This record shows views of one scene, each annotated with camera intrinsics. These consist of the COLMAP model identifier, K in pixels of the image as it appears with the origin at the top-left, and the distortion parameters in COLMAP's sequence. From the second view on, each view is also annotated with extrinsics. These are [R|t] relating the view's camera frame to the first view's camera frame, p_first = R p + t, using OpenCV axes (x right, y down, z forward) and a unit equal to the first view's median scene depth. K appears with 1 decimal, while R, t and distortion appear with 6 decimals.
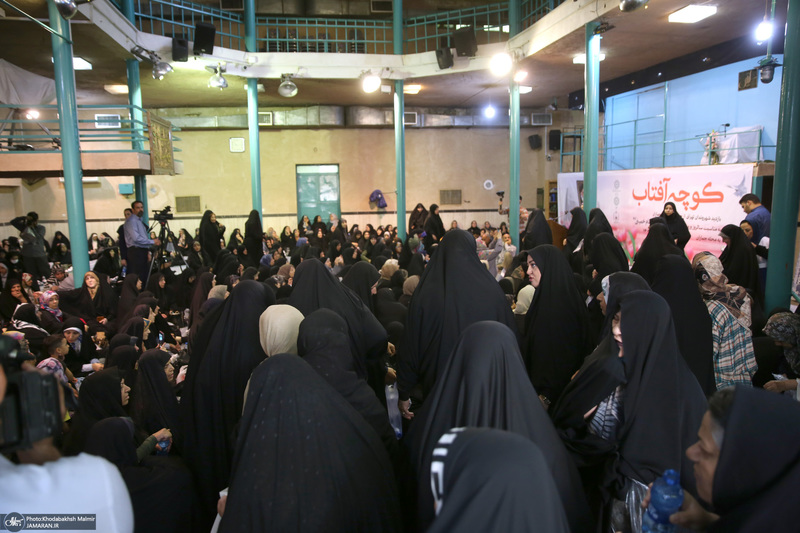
lens RADIAL K [[546.1, 0, 401.4], [0, 546.1, 266.6], [0, 0, 1]] dist [-0.077786, 0.049070]
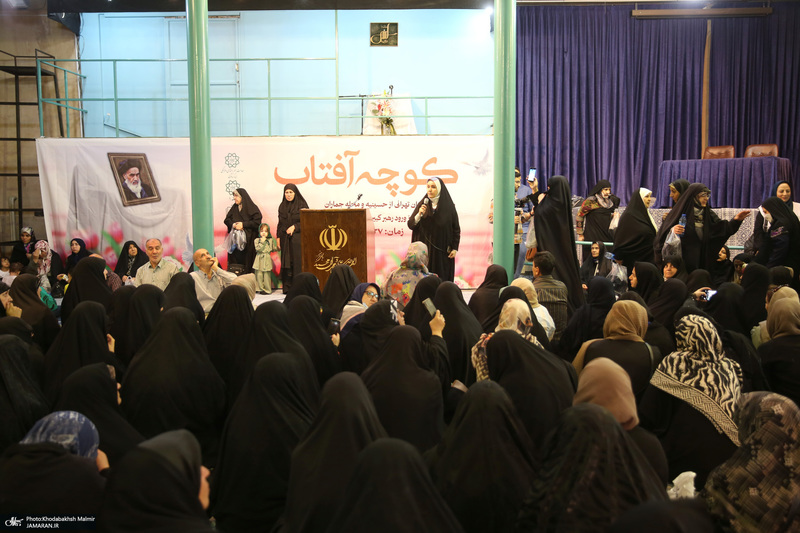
lens RADIAL K [[756.2, 0, 432.2], [0, 756.2, 272.6], [0, 0, 1]] dist [-0.026654, 0.000000]
pose [[0.198159, -0.091178, 0.975920, -0.353071], [0.140971, 0.987964, 0.063679, -0.043156], [-0.969980, 0.124957, 0.208627, 0.543351]]
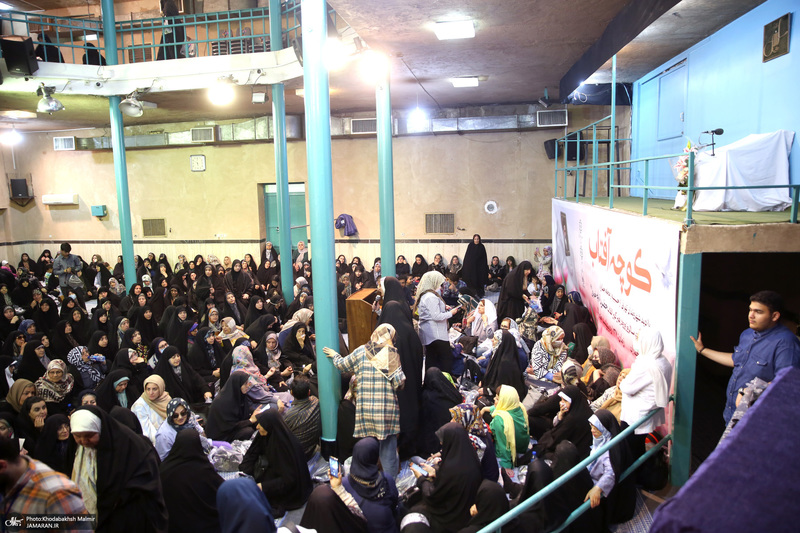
lens RADIAL K [[546.1, 0, 400.2], [0, 546.1, 264.2], [0, 0, 1]] dist [-0.077786, 0.049070]
pose [[0.938110, 0.046073, -0.343259, 0.369527], [-0.041638, 0.998927, 0.020282, -0.099071], [0.343825, -0.004734, 0.939022, 0.299699]]
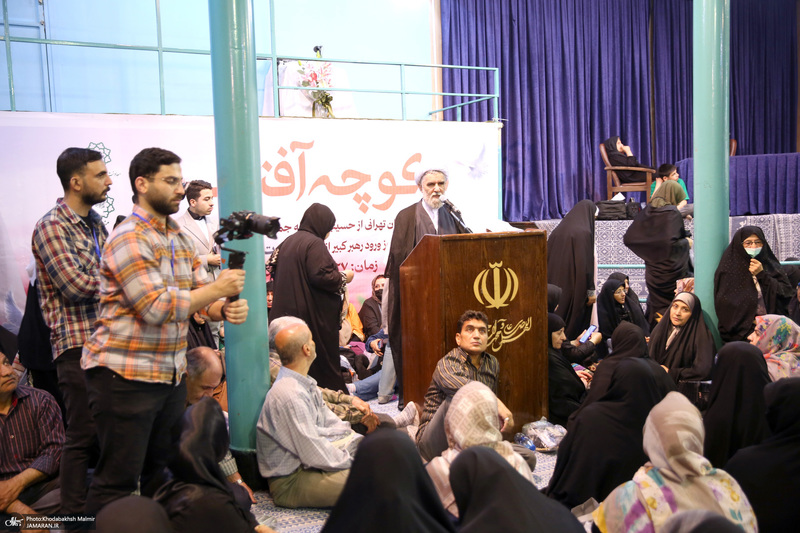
lens RADIAL K [[786.5, 0, 406.4], [0, 786.5, 263.8], [0, 0, 1]] dist [0.034832, 0.000000]
pose [[-0.265100, -0.051292, 0.962856, -0.117940], [0.170124, 0.980430, 0.099068, -0.089400], [-0.949094, 0.190068, -0.251186, 0.839561]]
